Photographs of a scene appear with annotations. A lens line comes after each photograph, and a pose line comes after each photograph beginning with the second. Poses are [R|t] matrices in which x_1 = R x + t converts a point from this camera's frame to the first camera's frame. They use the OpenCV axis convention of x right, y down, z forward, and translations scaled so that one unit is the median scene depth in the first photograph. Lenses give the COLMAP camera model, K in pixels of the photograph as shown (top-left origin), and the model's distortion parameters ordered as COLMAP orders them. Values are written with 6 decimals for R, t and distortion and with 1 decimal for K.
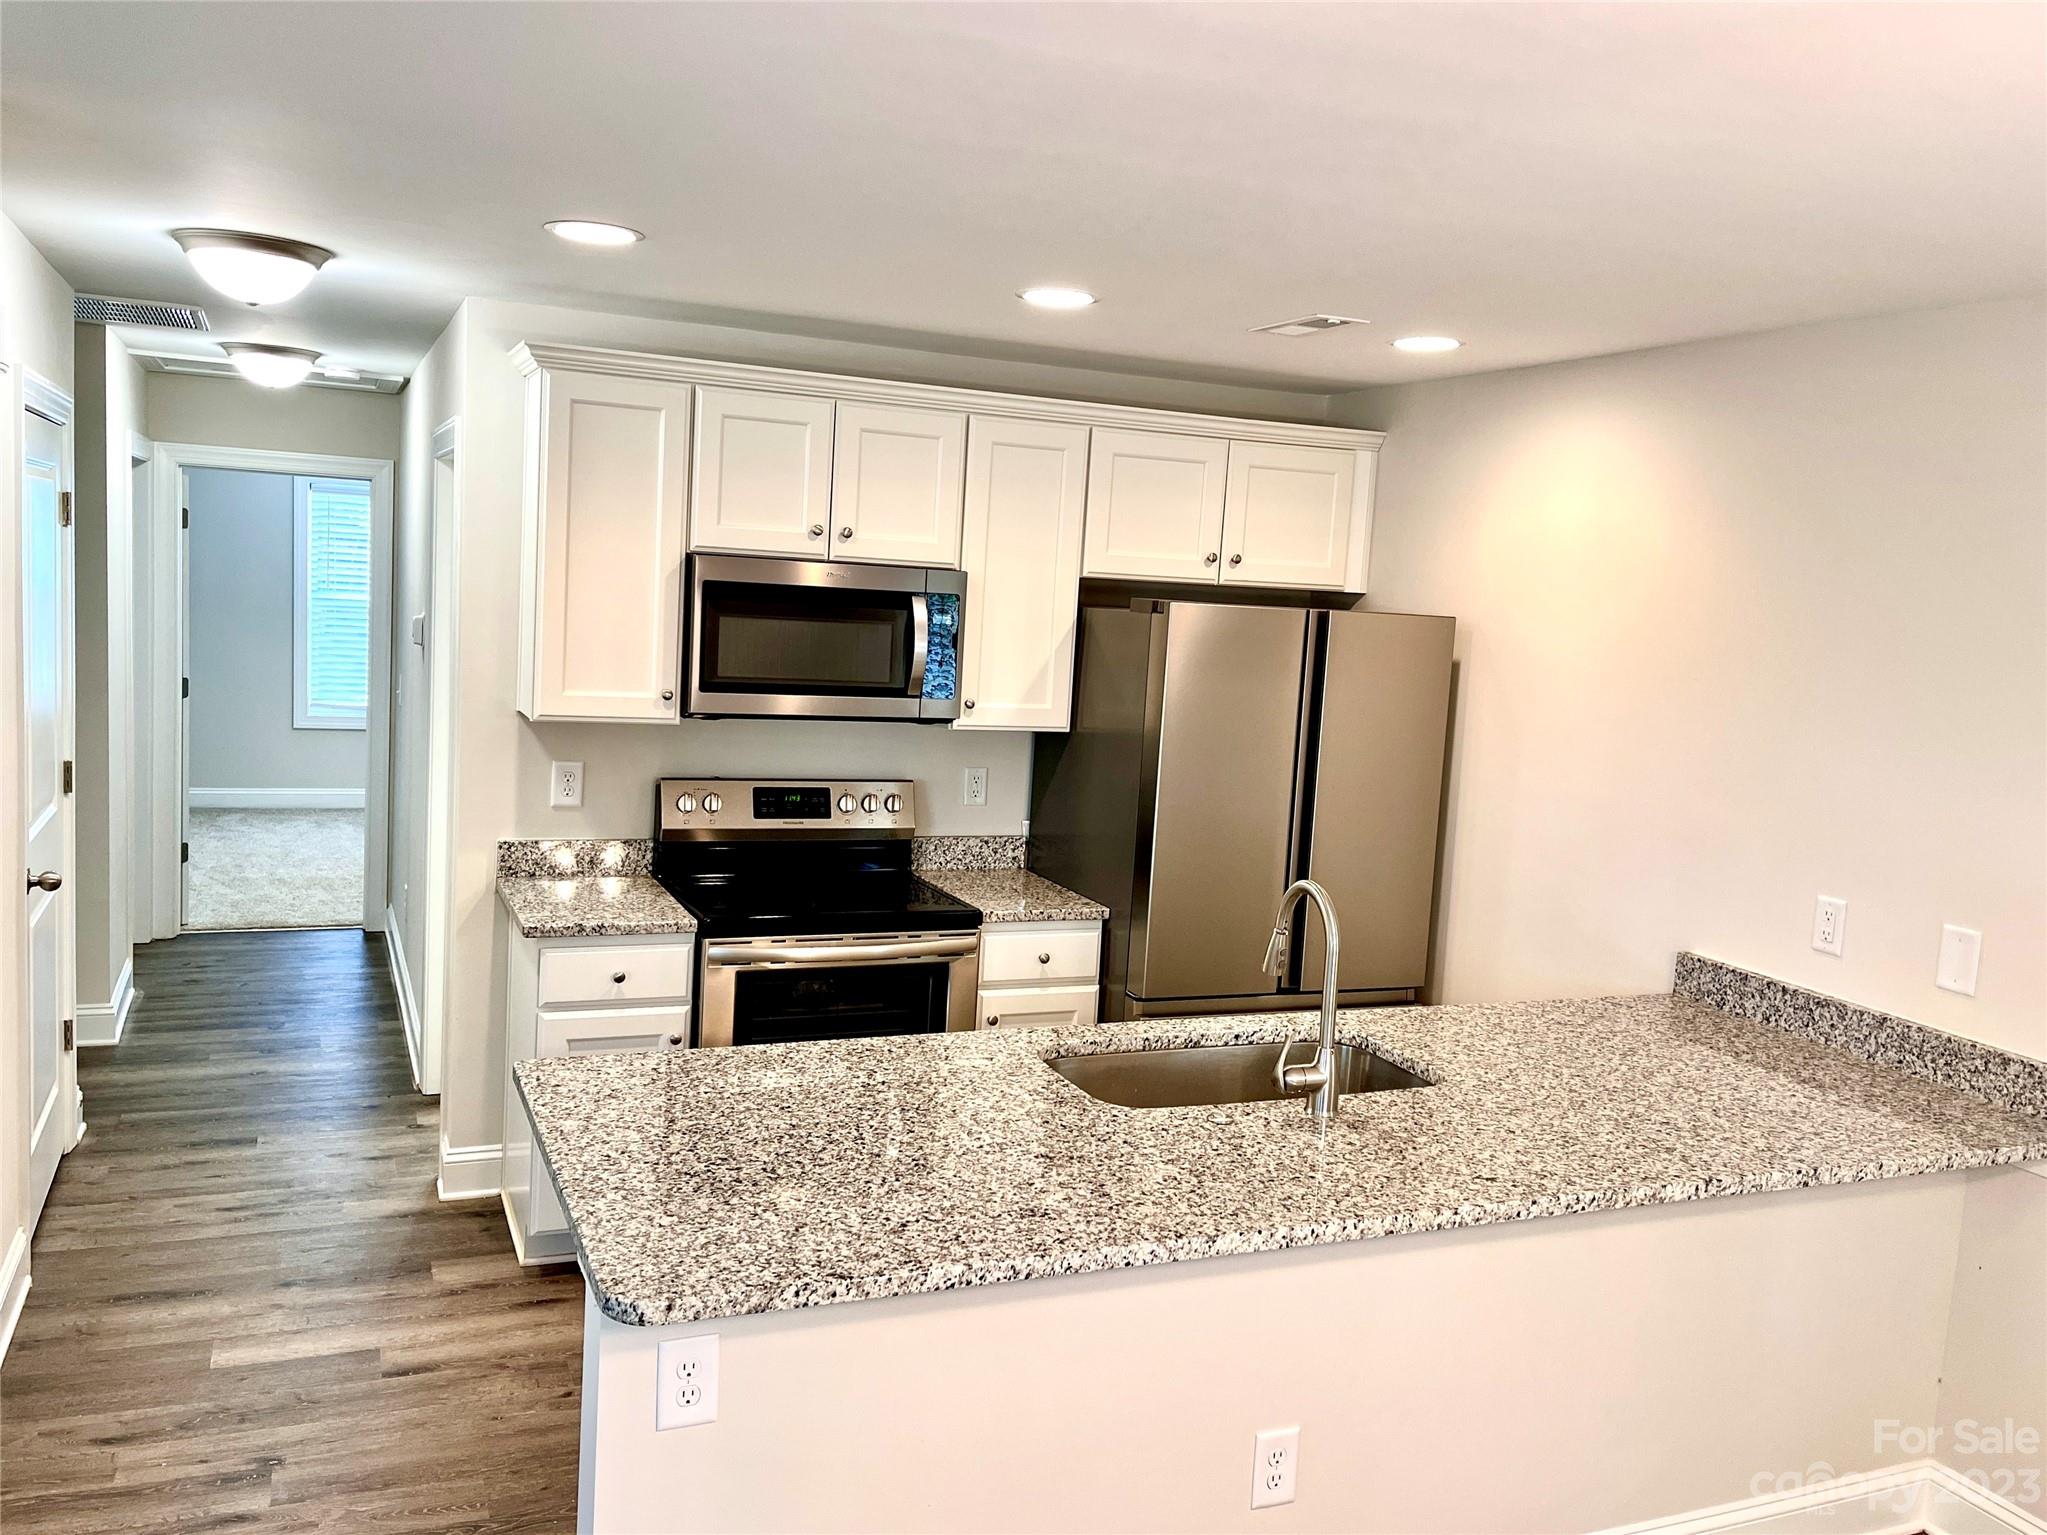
lens RADIAL K [[1660.5, 0, 1023.5], [0, 1660.5, 767.5], [0, 0, 1]] dist [0.093380, -0.116105]
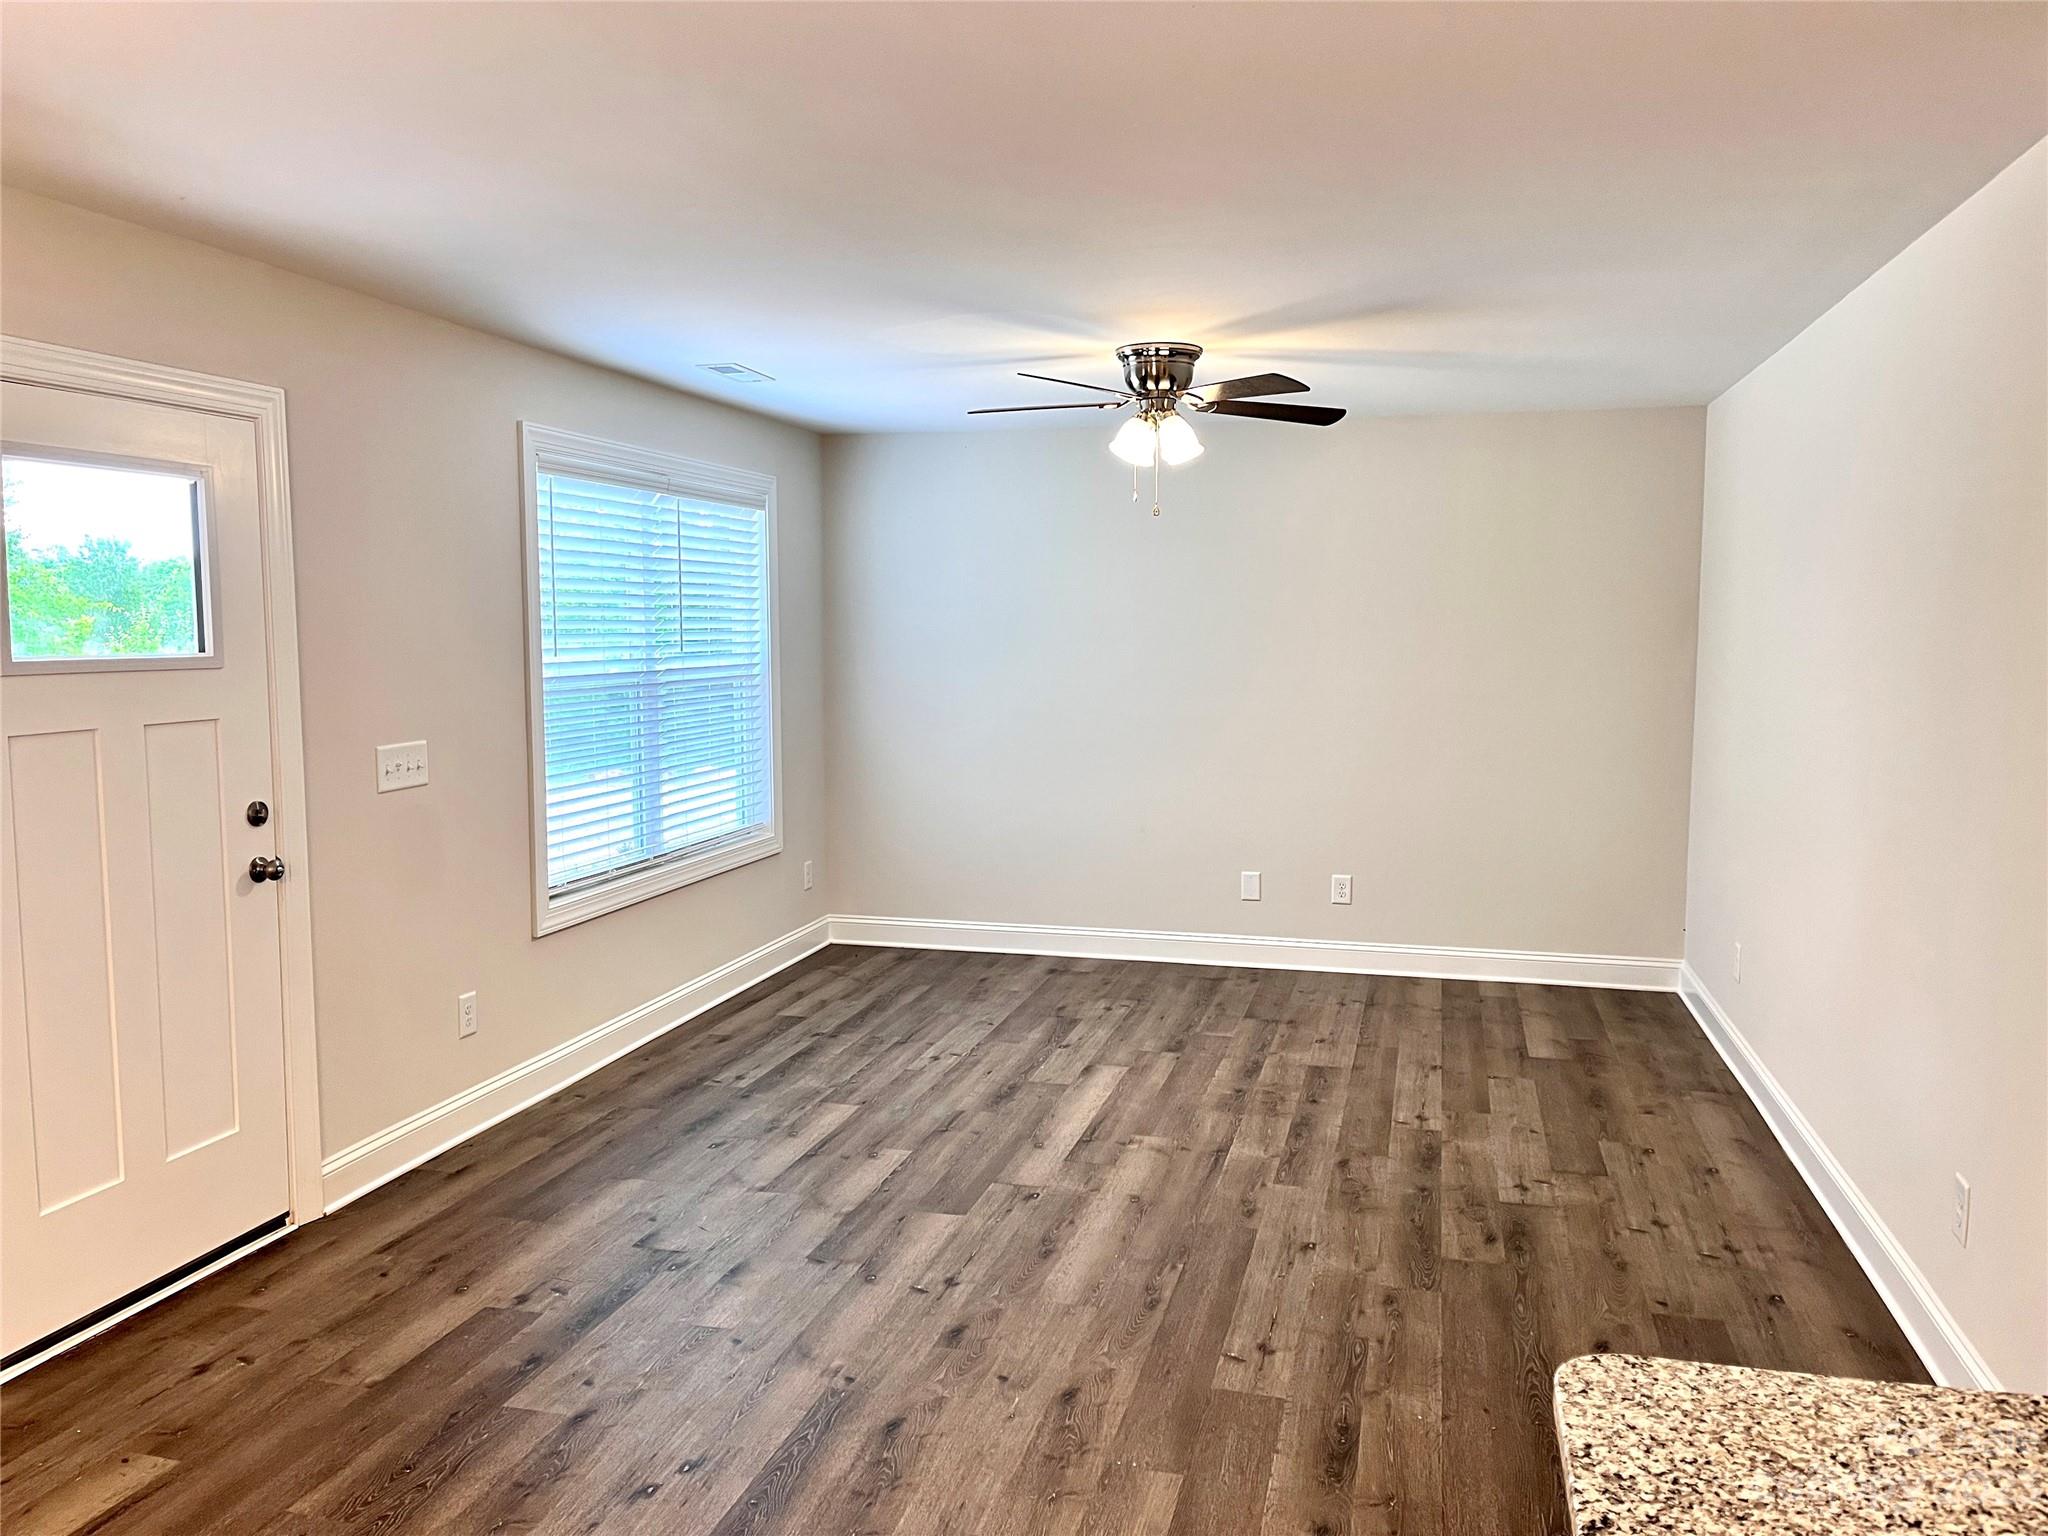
lens RADIAL K [[1556.9, 0, 1021.4], [0, 1556.9, 762.2], [0, 0, 1]] dist [0.073140, -0.095976]
pose [[-0.612423, 0.010798, -0.790457, 0.204335], [-0.126326, 0.985721, 0.111339, 0.007594], [0.780372, 0.168042, -0.602314, 0.540560]]
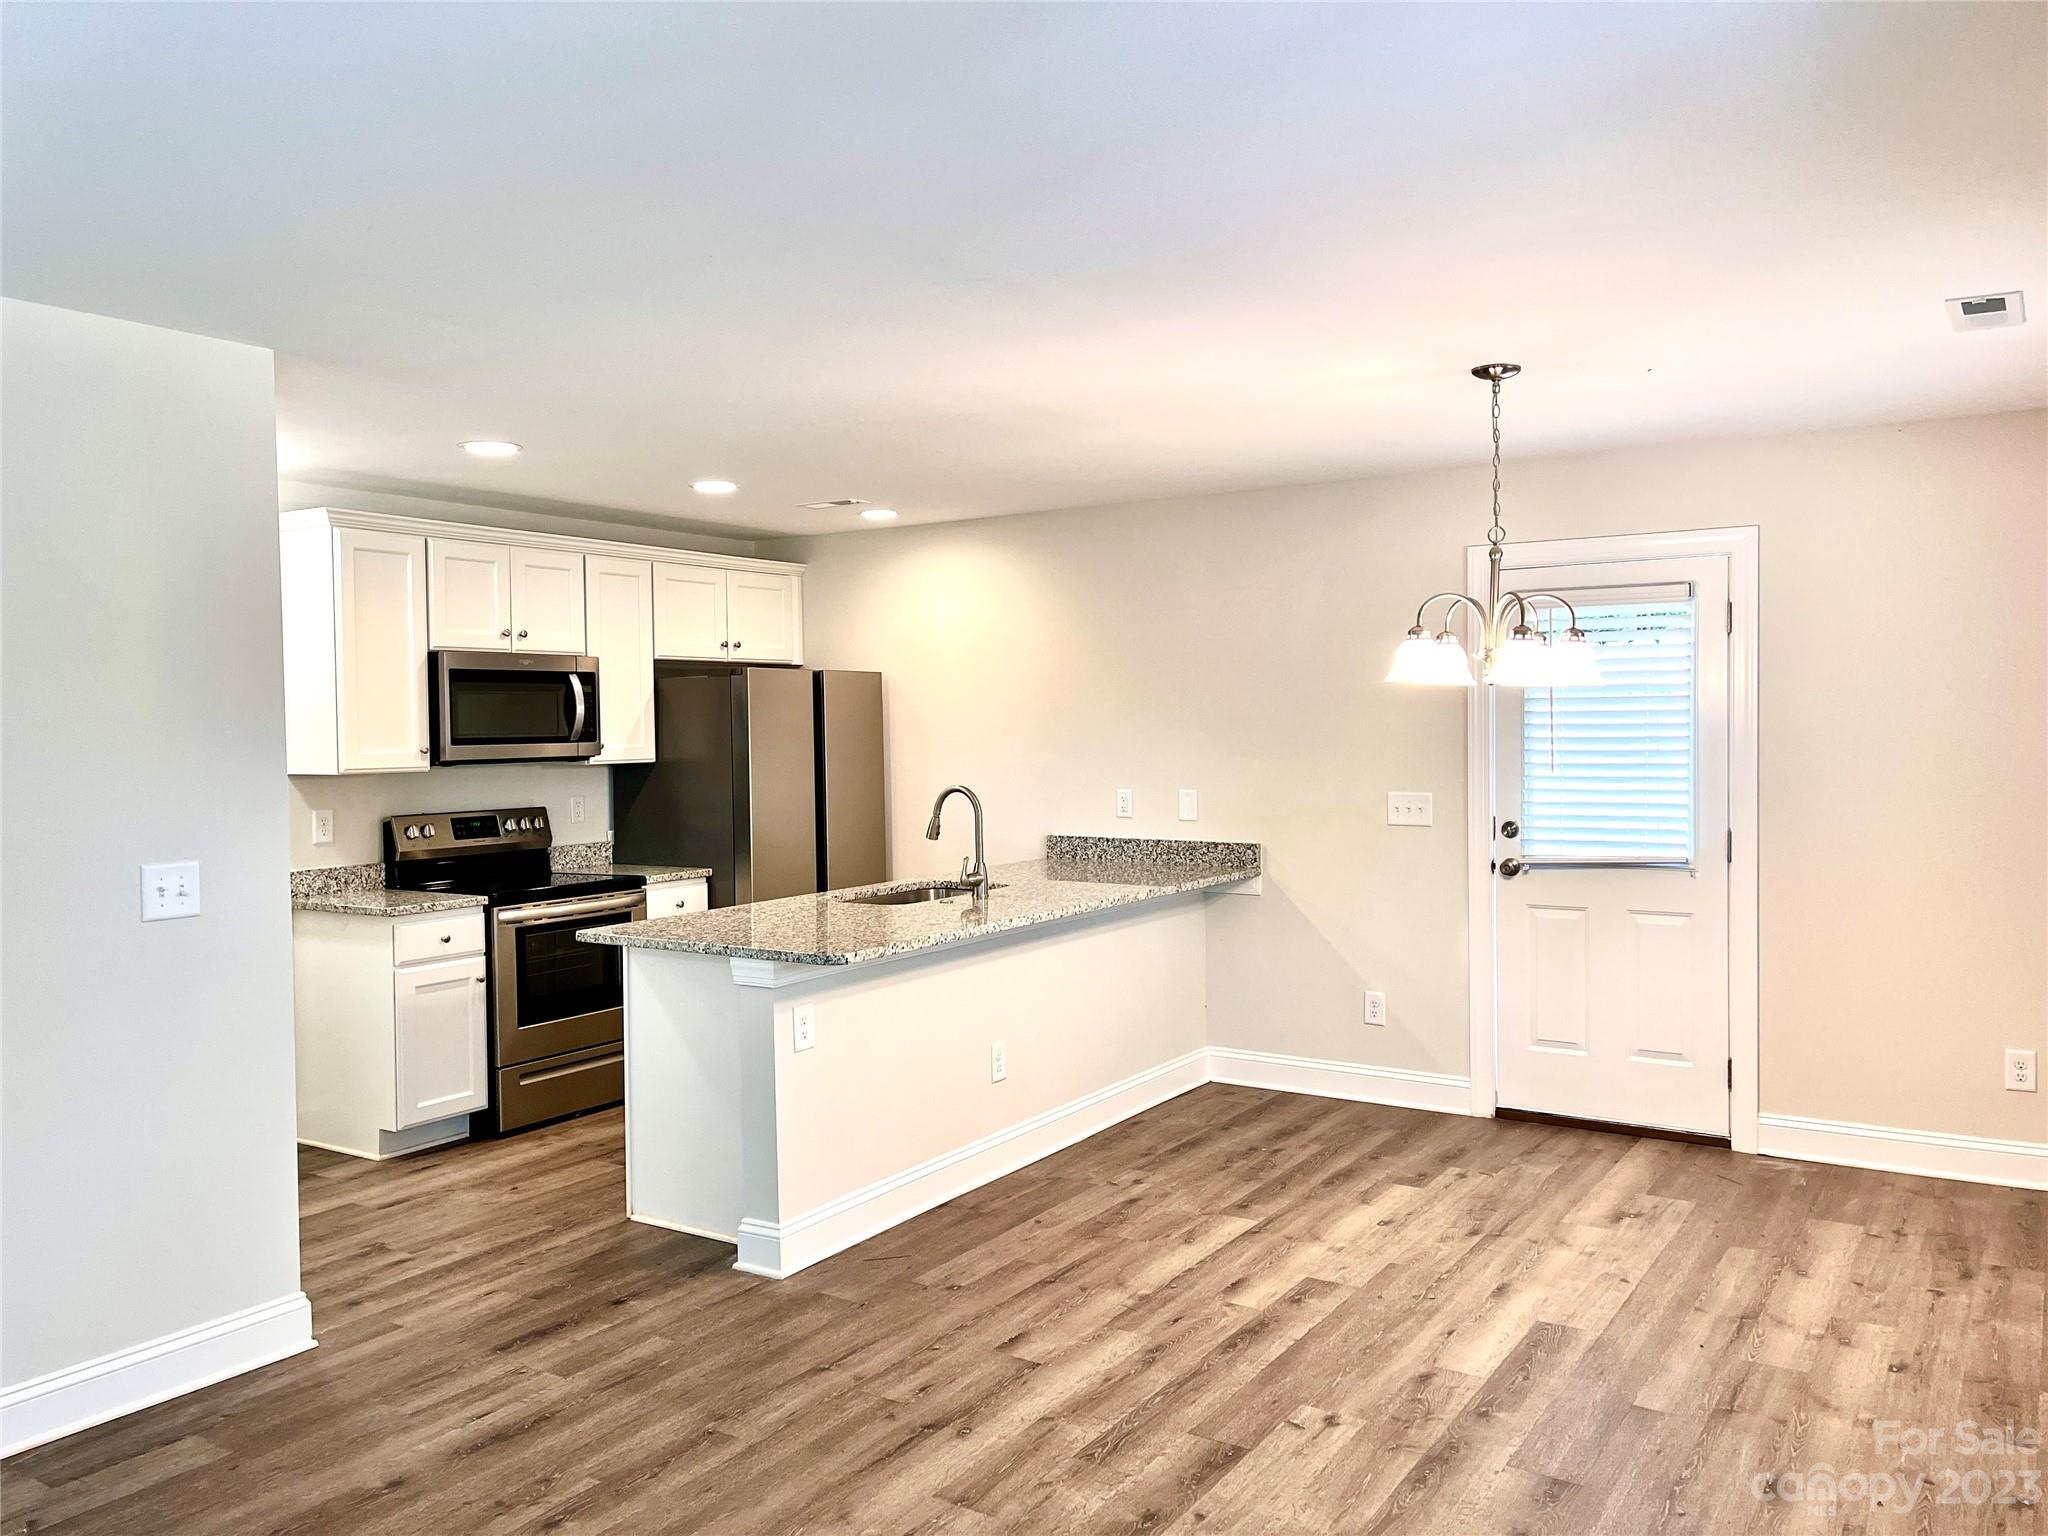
lens RADIAL K [[1556.9, 0, 1021.4], [0, 1556.9, 762.2], [0, 0, 1]] dist [0.073140, -0.095976]
pose [[0.829231, -0.085051, 0.552396, -0.524655], [0.125519, 0.991446, -0.035773, 0.078042], [-0.544629, 0.099000, 0.832814, -0.393260]]
